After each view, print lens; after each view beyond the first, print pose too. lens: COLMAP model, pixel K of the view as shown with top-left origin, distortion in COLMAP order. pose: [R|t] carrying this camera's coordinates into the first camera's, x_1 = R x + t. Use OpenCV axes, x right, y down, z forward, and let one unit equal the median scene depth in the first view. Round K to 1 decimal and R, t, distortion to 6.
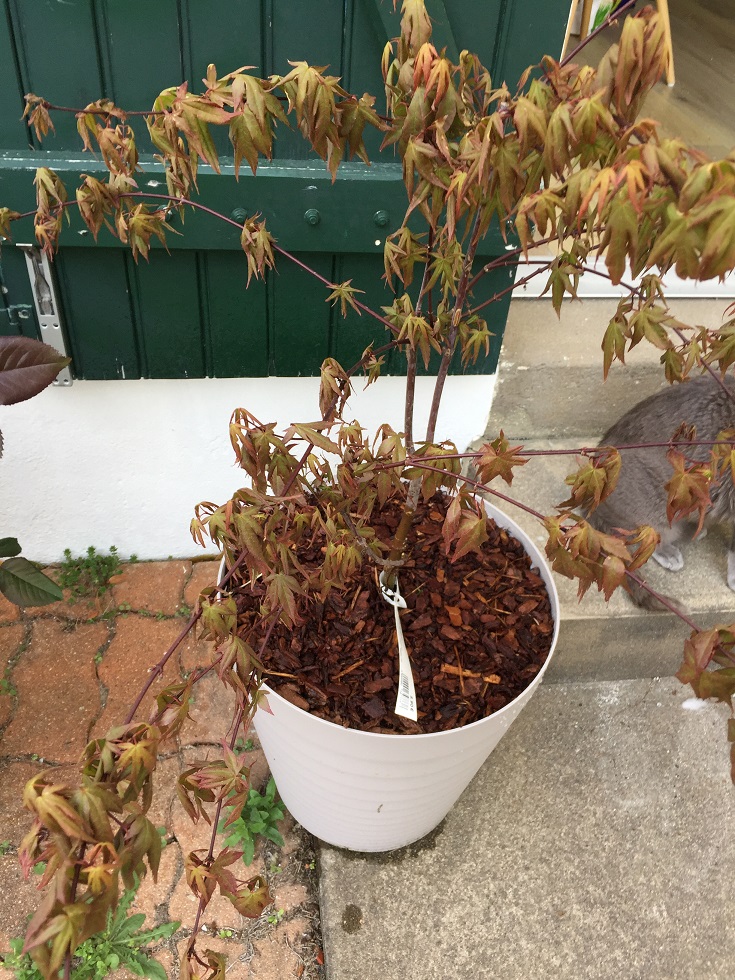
lens RADIAL K [[848.9, 0, 368.0], [0, 848.9, 497.3], [0, 0, 1]] dist [0.085157, -0.128617]
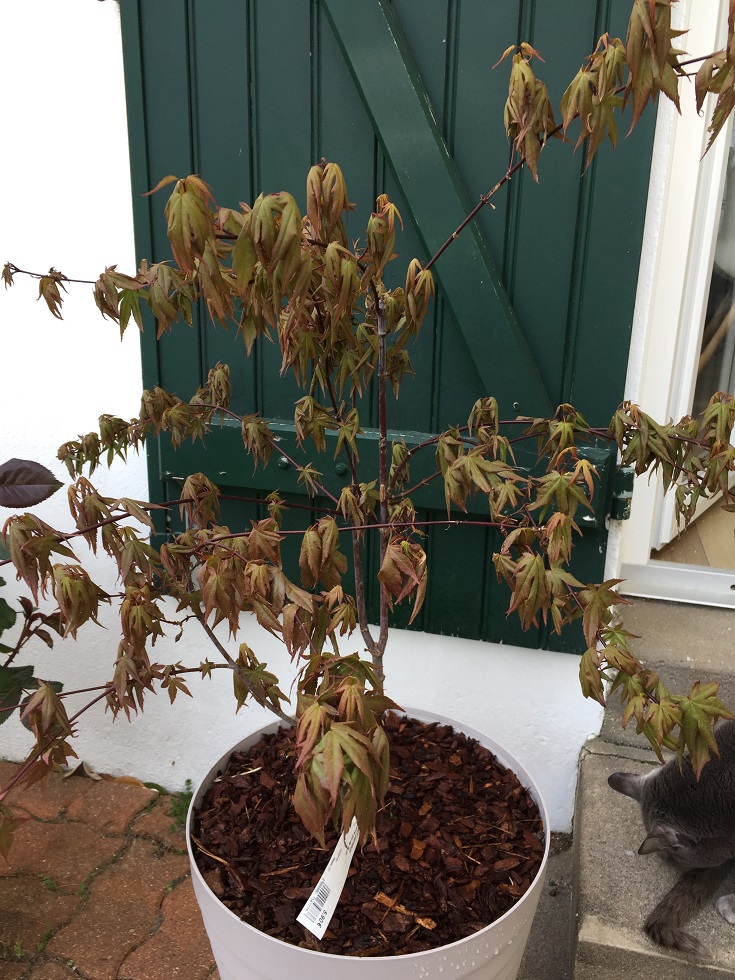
lens RADIAL K [[848.9, 0, 369.3], [0, 848.9, 496.3], [0, 0, 1]] dist [0.085157, -0.128617]
pose [[0.916494, 0.060228, -0.395488, 0.407558], [-0.225366, 0.894533, -0.386033, 0.173022], [0.330527, 0.442927, 0.833408, 0.058117]]
